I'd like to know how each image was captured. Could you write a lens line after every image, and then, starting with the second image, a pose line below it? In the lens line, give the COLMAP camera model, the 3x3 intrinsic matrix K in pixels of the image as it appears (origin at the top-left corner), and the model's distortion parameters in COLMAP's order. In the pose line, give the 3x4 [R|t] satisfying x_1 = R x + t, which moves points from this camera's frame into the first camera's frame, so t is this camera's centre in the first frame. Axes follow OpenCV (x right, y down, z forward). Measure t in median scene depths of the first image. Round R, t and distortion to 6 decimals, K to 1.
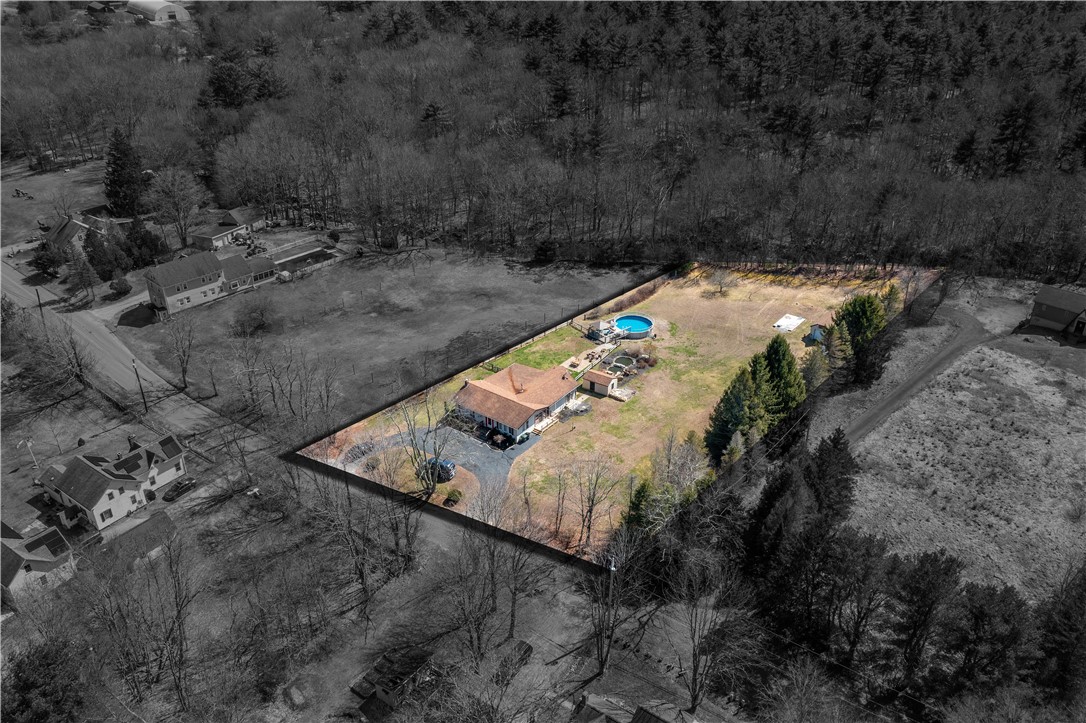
lens RADIAL K [[866.1, 0, 542.3], [0, 866.1, 358.9], [0, 0, 1]] dist [0.002160, 0.015145]
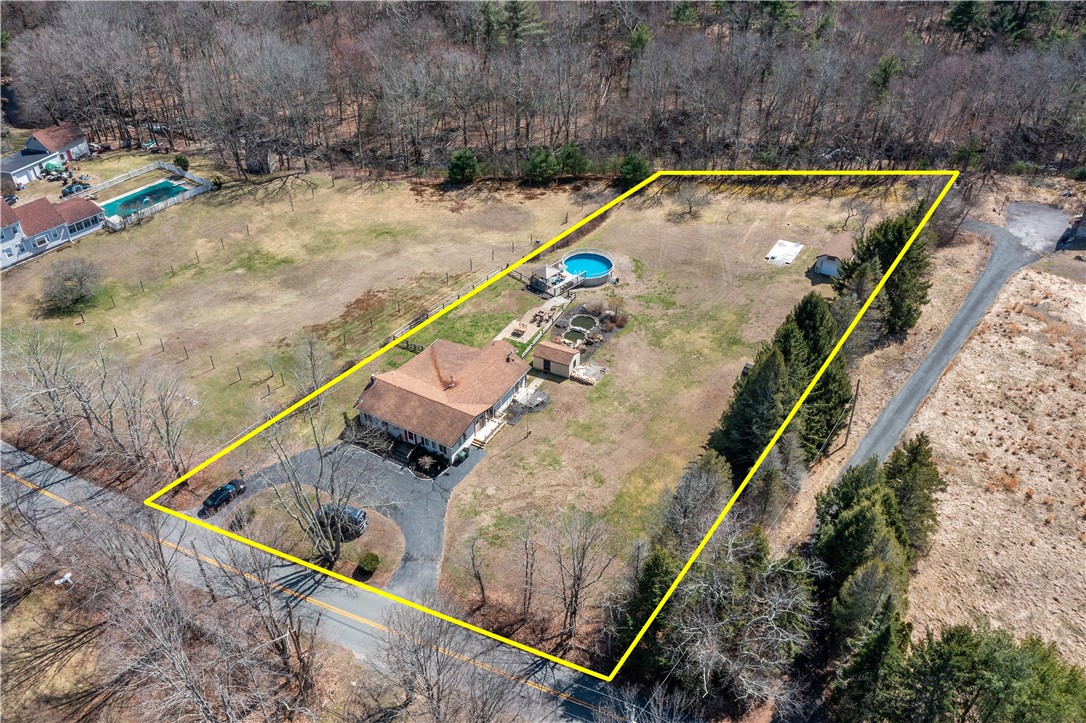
lens RADIAL K [[866.1, 0, 541.7], [0, 866.1, 361.1], [0, 0, 1]] dist [0.002160, 0.015145]
pose [[0.992822, -0.073061, 0.094696, -0.014029], [0.060700, 0.989991, 0.127412, -0.058098], [-0.103057, -0.120749, 0.987319, 0.243602]]
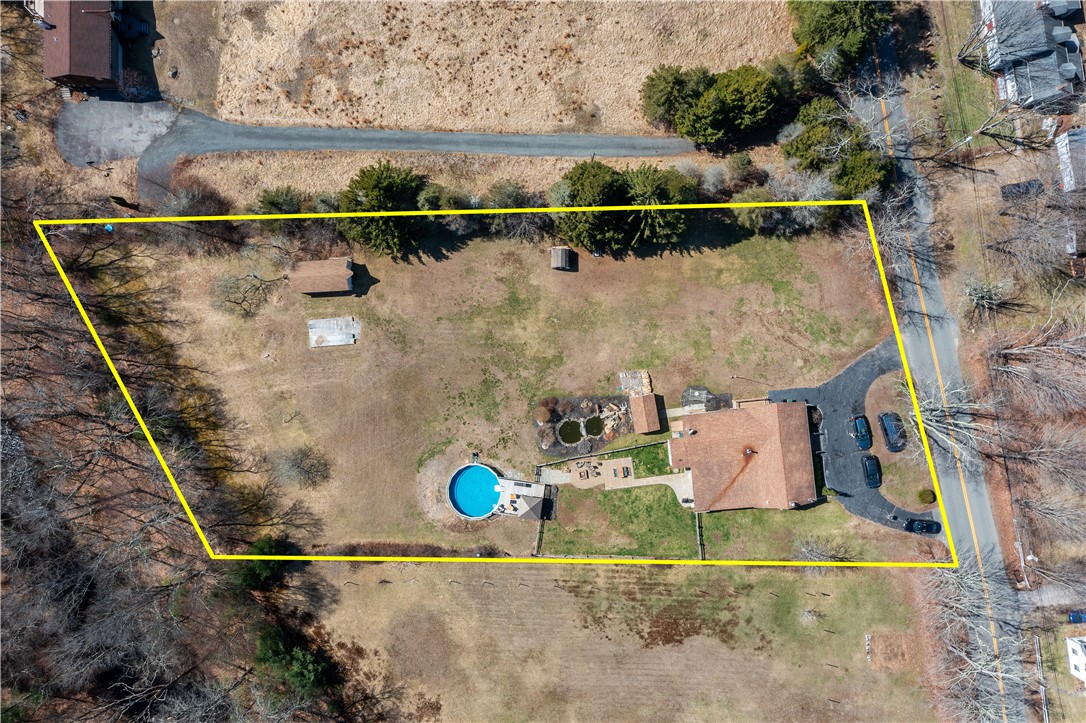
lens RADIAL K [[866.1, 0, 543.3], [0, 866.1, 356.0], [0, 0, 1]] dist [0.002160, 0.015145]
pose [[-0.683873, -0.729169, 0.025103, 0.133215], [0.385019, -0.331449, 0.861337, -0.615120], [-0.619740, 0.598711, 0.507413, 0.543399]]
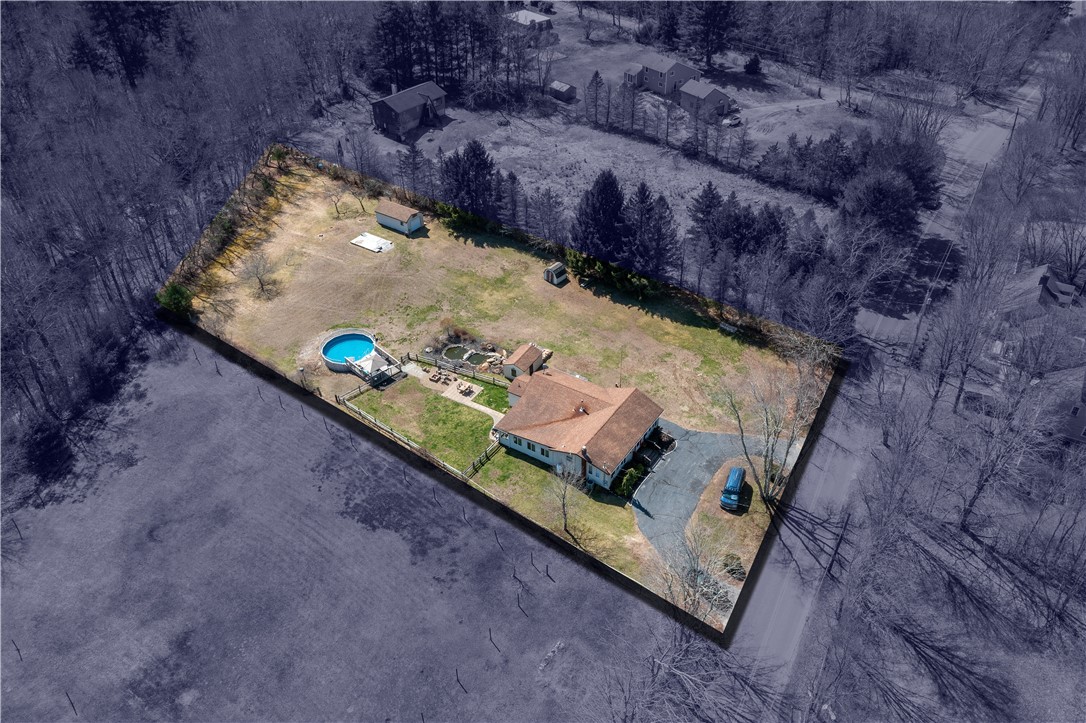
lens RADIAL K [[866.1, 0, 542.2], [0, 866.1, 365.0], [0, 0, 1]] dist [0.002160, 0.015145]
pose [[-0.066426, -0.600737, 0.796682, -0.513267], [0.506359, 0.667696, 0.545695, -0.357843], [-0.859760, 0.439656, 0.259837, 0.687575]]
